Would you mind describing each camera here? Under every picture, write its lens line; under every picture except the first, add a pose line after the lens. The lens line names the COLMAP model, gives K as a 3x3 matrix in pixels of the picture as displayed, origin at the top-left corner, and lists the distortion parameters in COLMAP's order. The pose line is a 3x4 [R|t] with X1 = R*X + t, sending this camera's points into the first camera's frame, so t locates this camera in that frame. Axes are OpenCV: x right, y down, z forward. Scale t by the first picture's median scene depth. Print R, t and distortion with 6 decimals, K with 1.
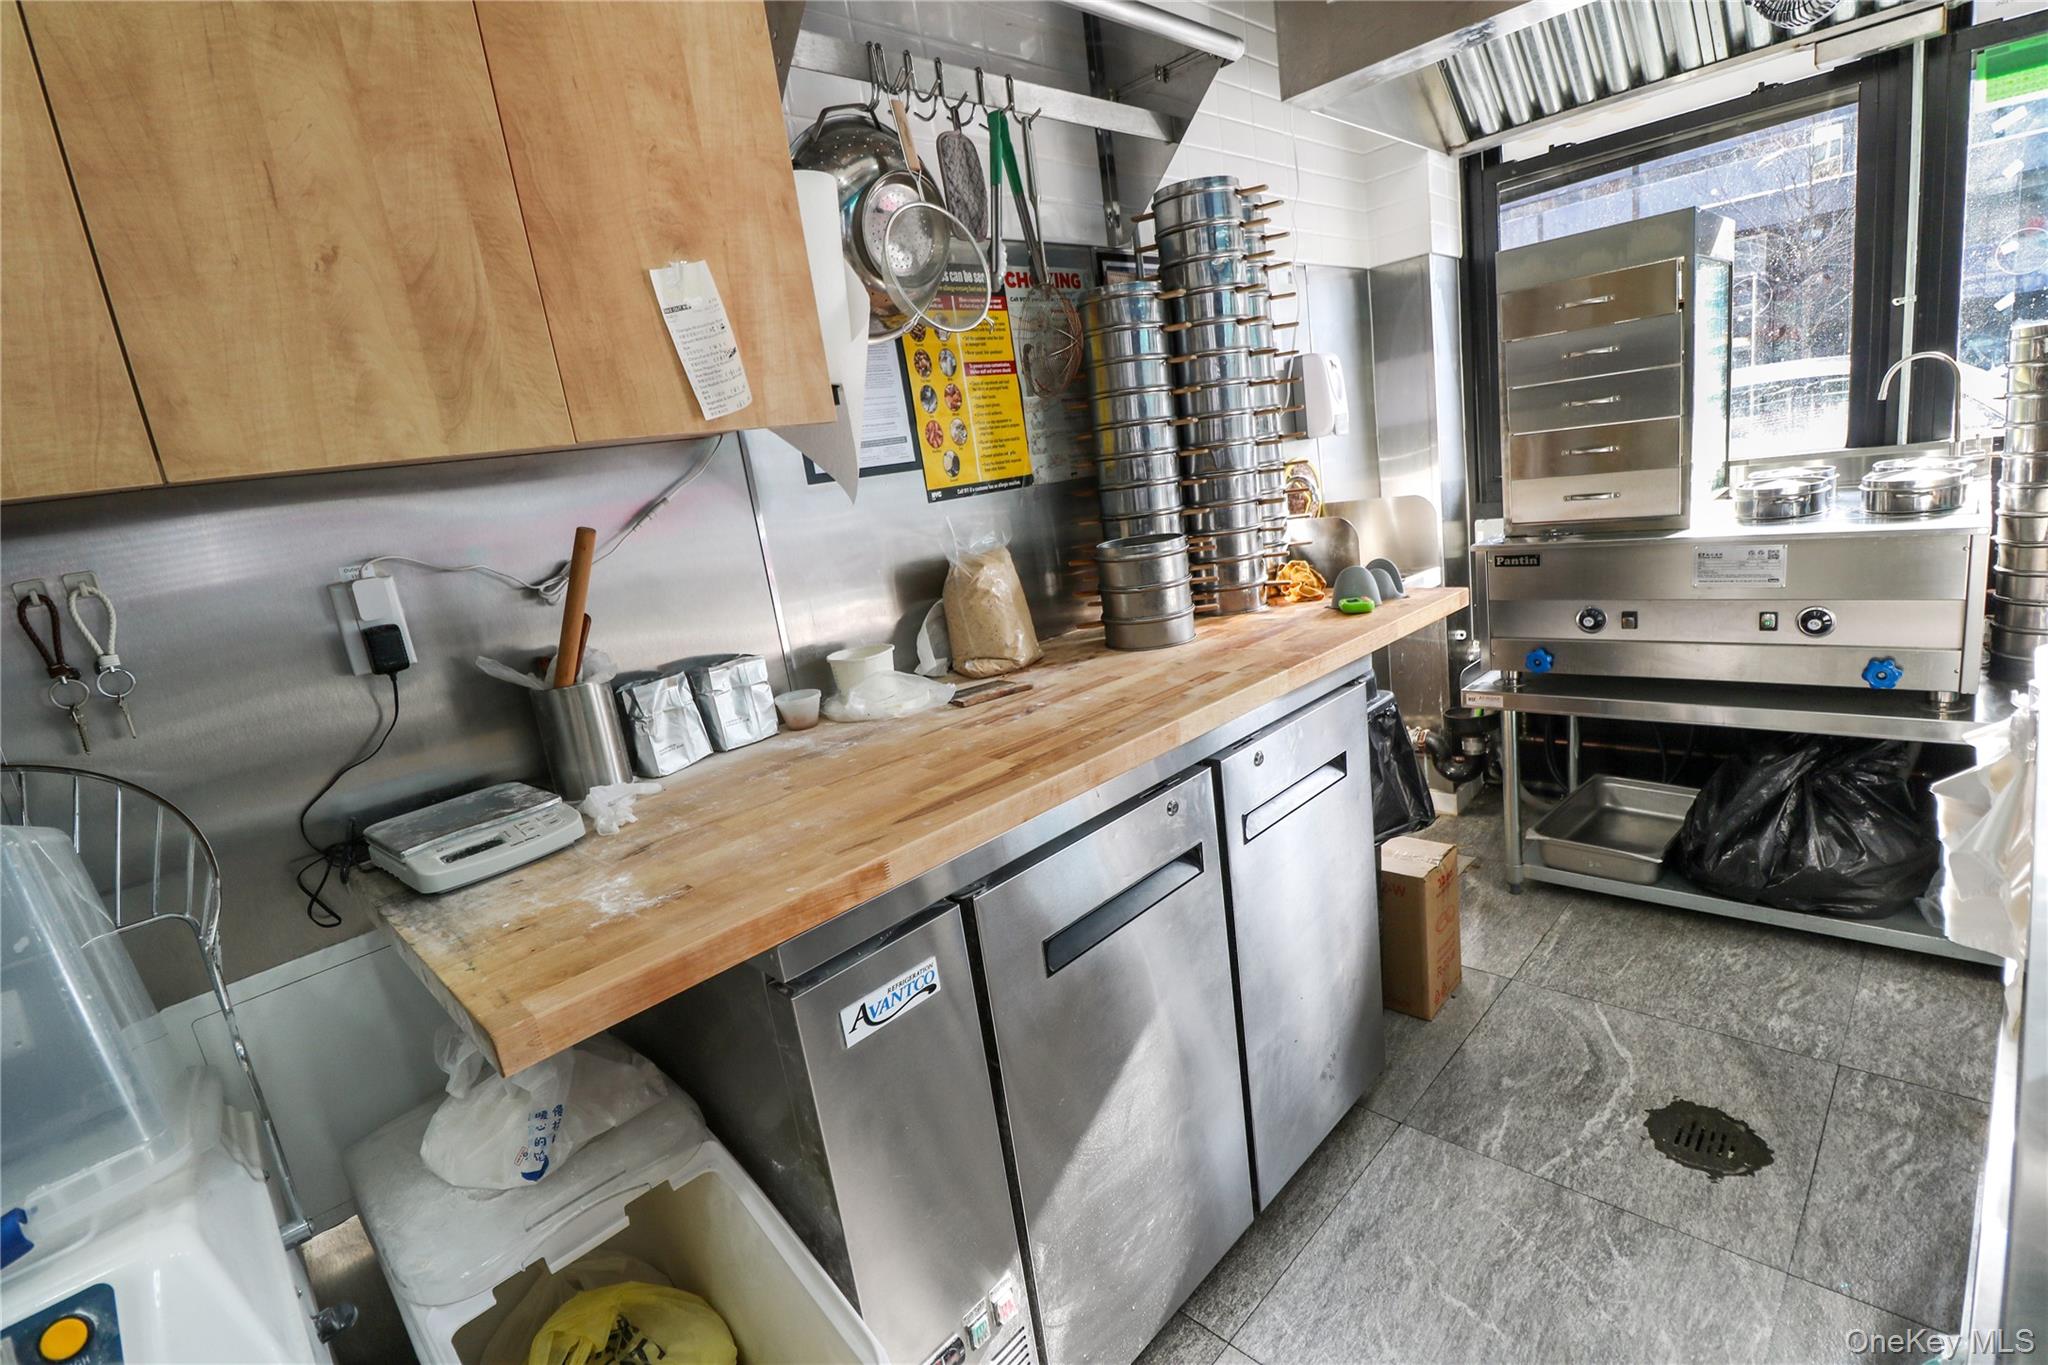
lens RADIAL K [[952.1, 0, 1019.2], [0, 952.1, 687.7], [0, 0, 1]] dist [-0.001635, -0.013122]
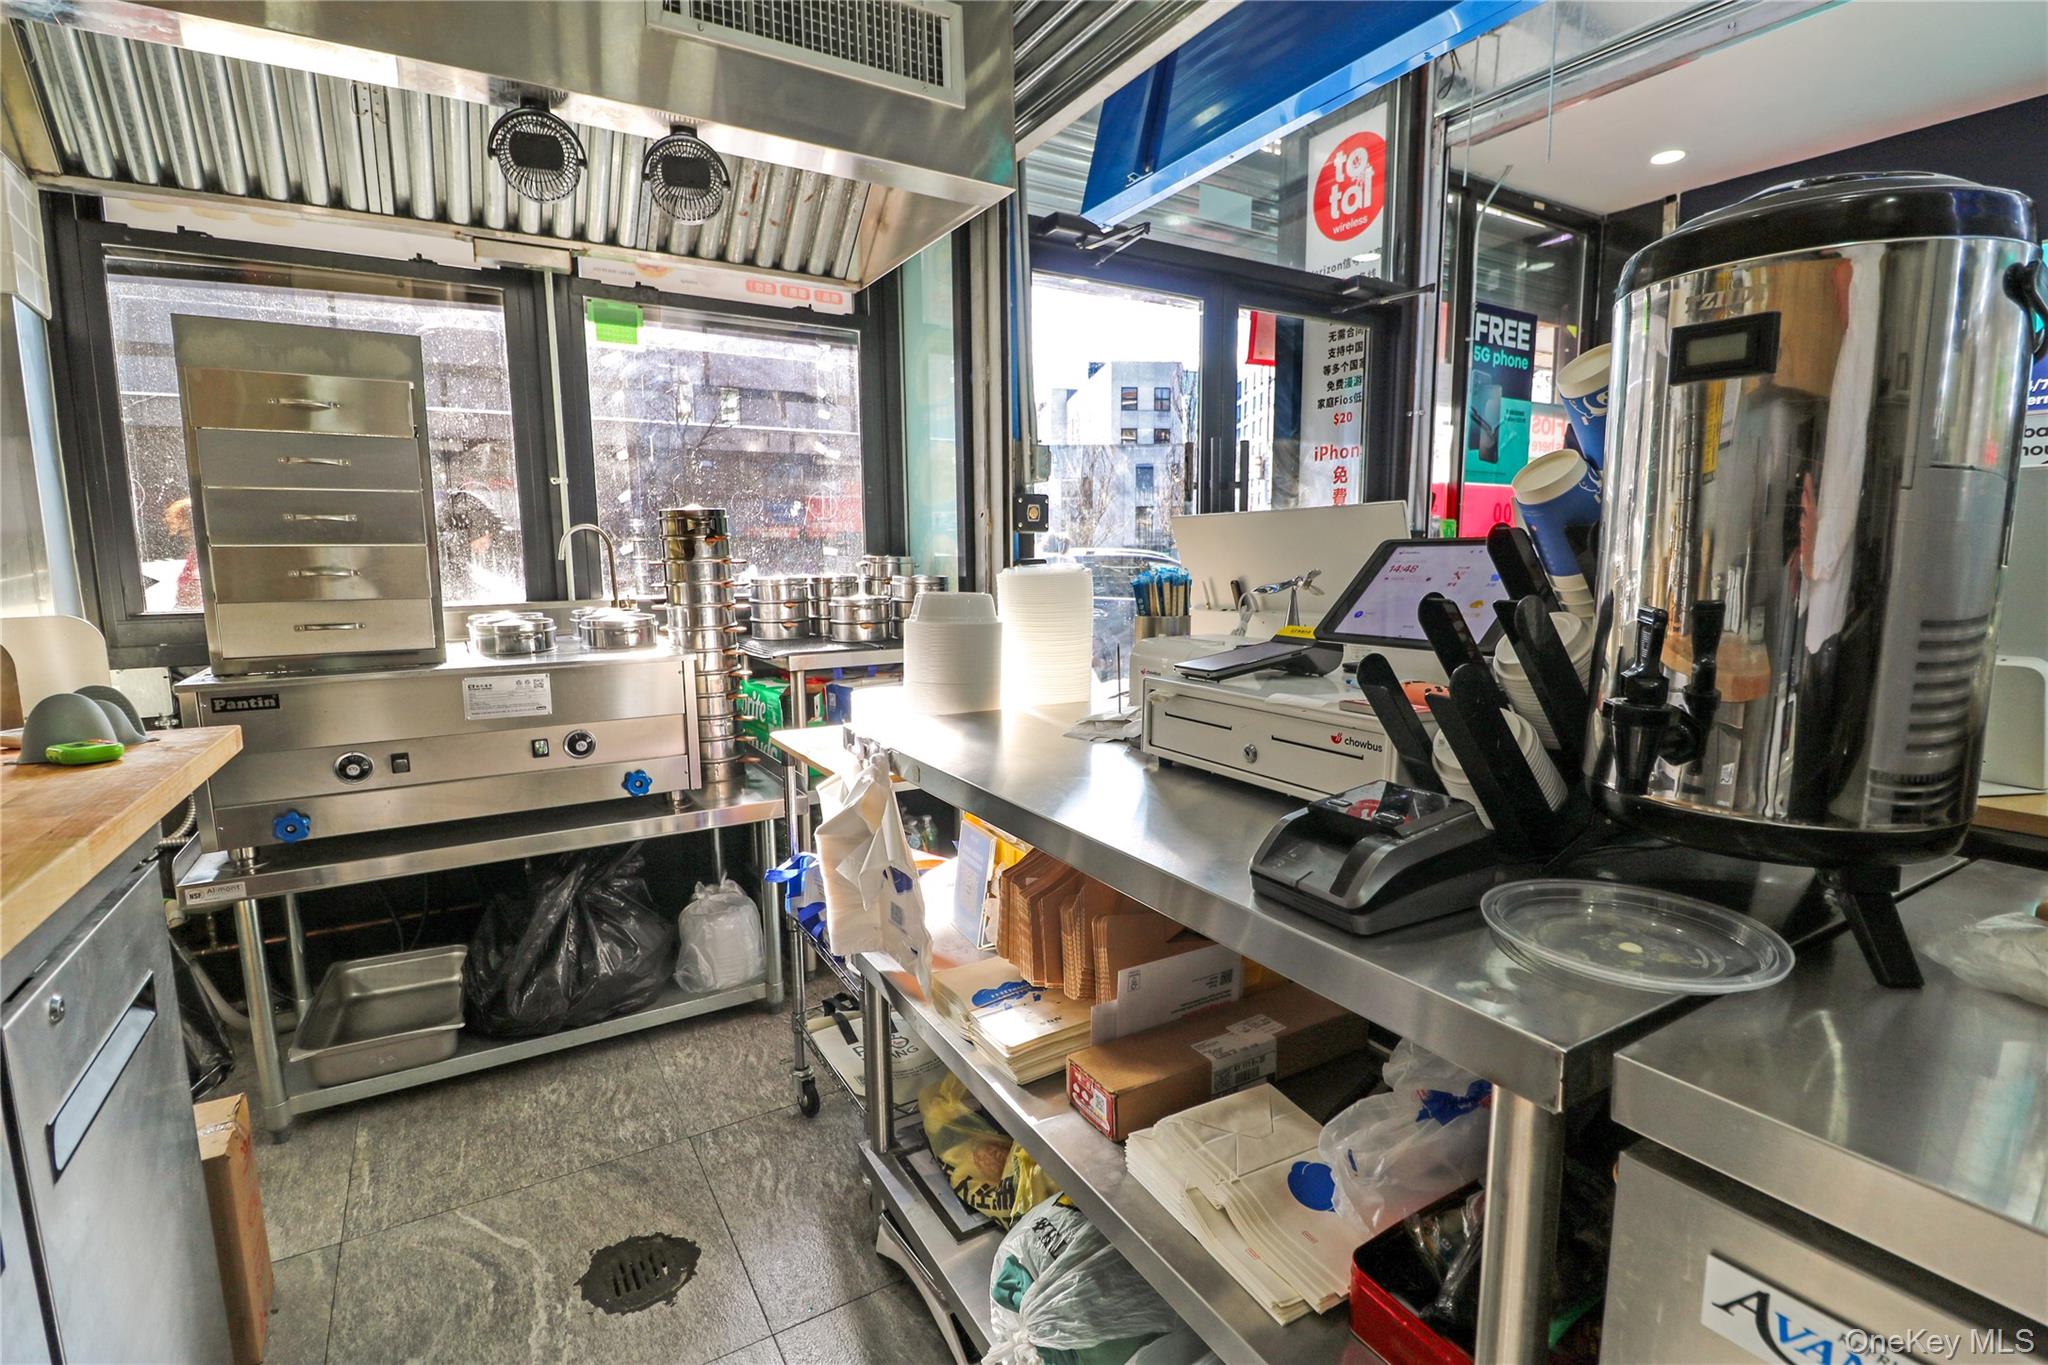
lens RADIAL K [[947.7, 0, 1029.0], [0, 947.7, 688.1], [0, 0, 1]] dist [0.002512, -0.012594]
pose [[0.230240, 0.004182, 0.973125, -0.089910], [0.198391, 0.978788, -0.051145, 0.023535], [-0.952696, 0.204835, 0.224526, 0.235220]]
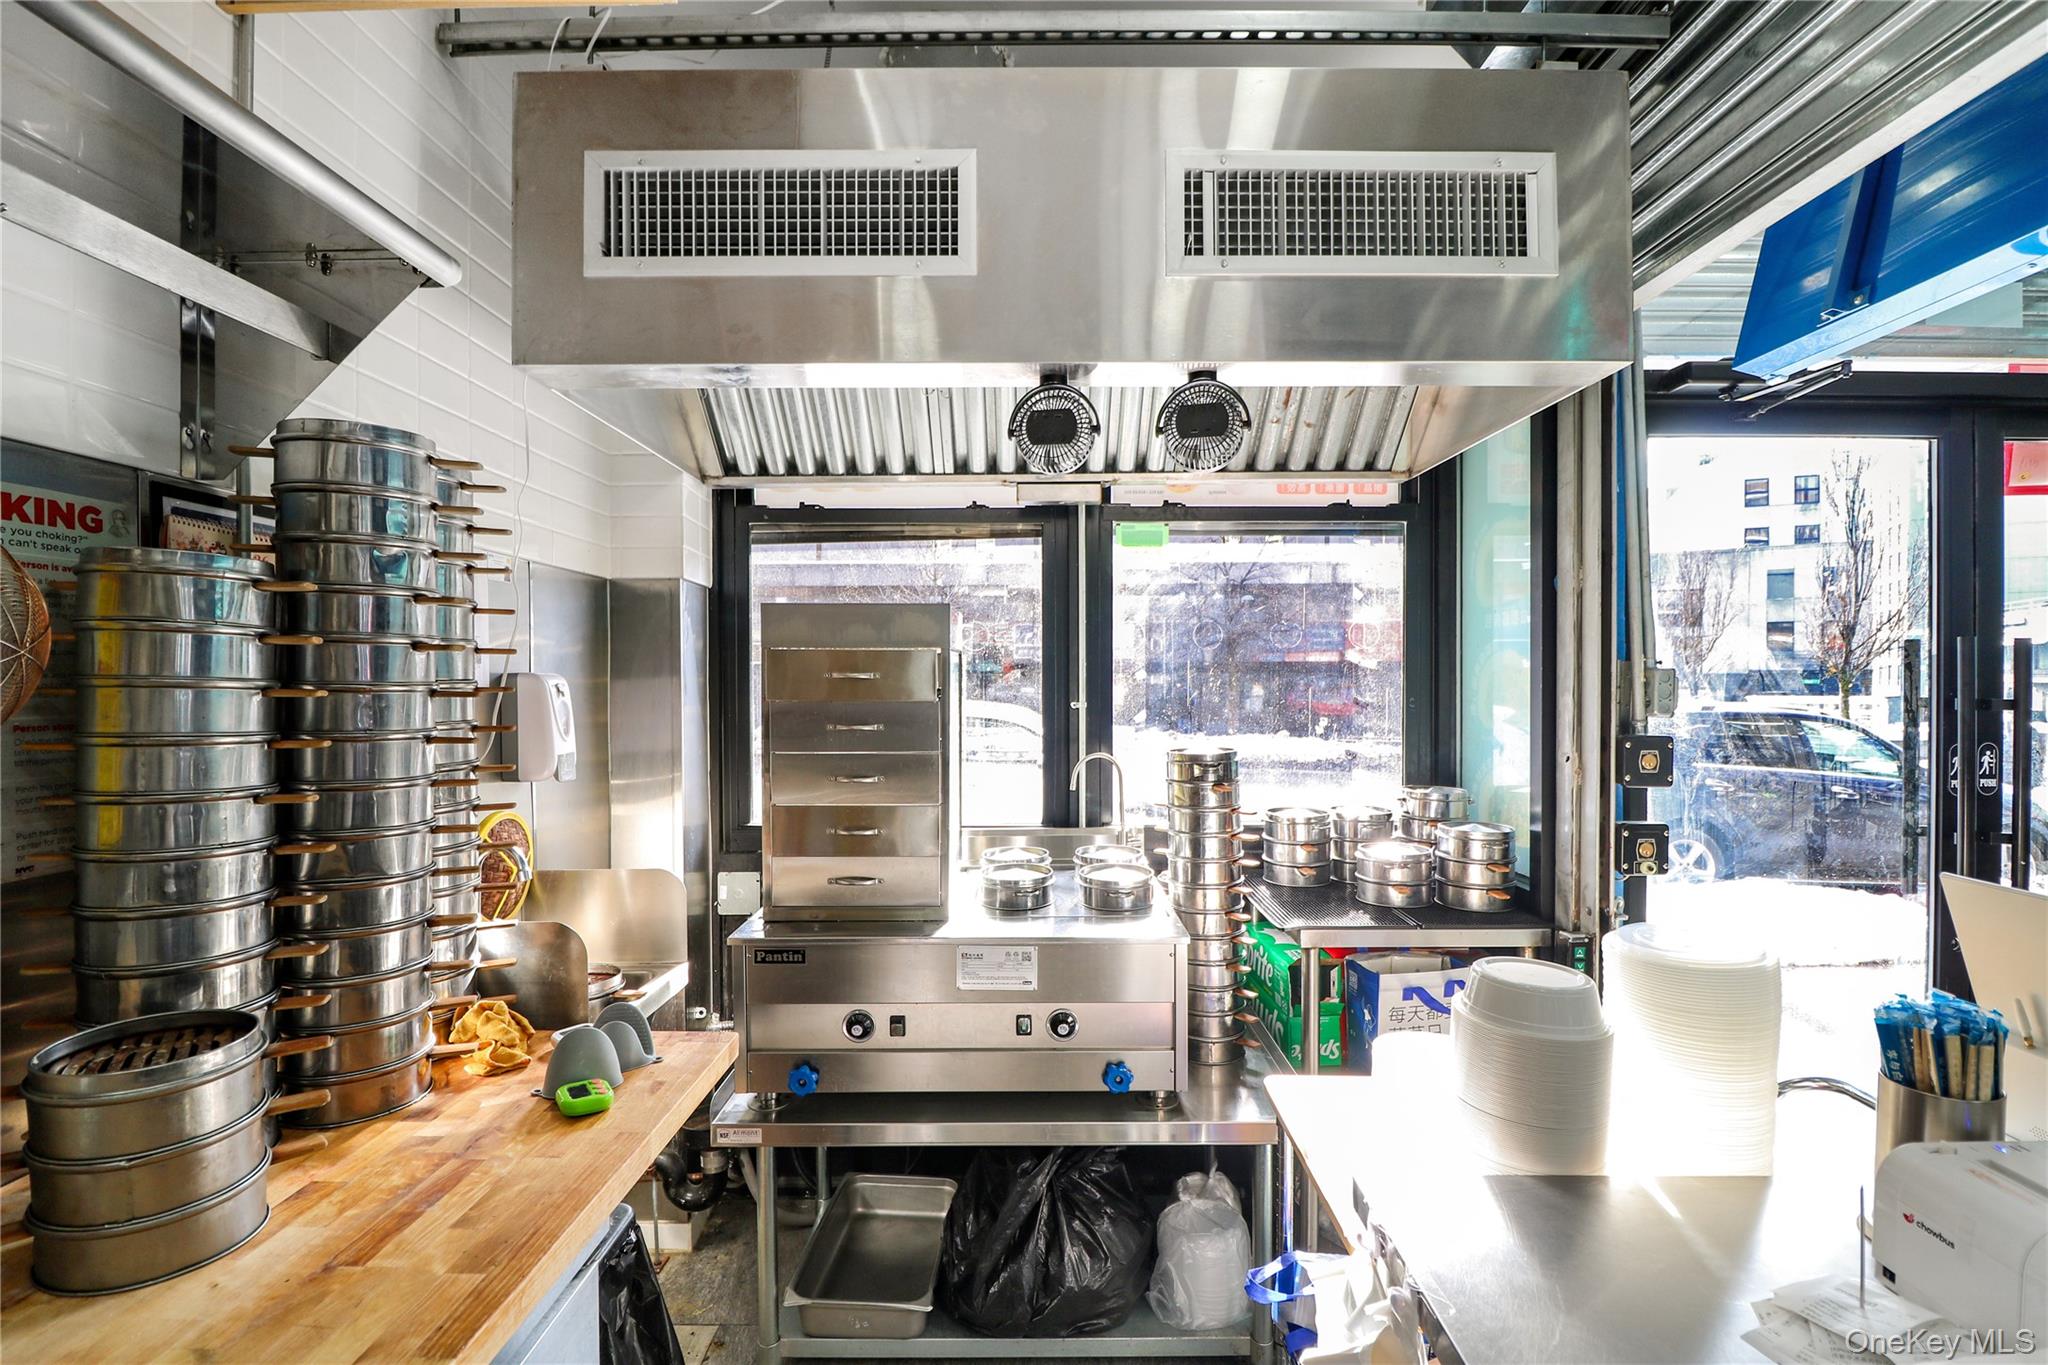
lens RADIAL K [[947.7, 0, 1029.0], [0, 947.7, 688.1], [0, 0, 1]] dist [0.002512, -0.012594]
pose [[0.700861, 0.129736, 0.701400, 0.070469], [0.066786, 0.967065, -0.245609, -0.158295], [-0.710164, 0.218982, 0.669114, 0.263295]]
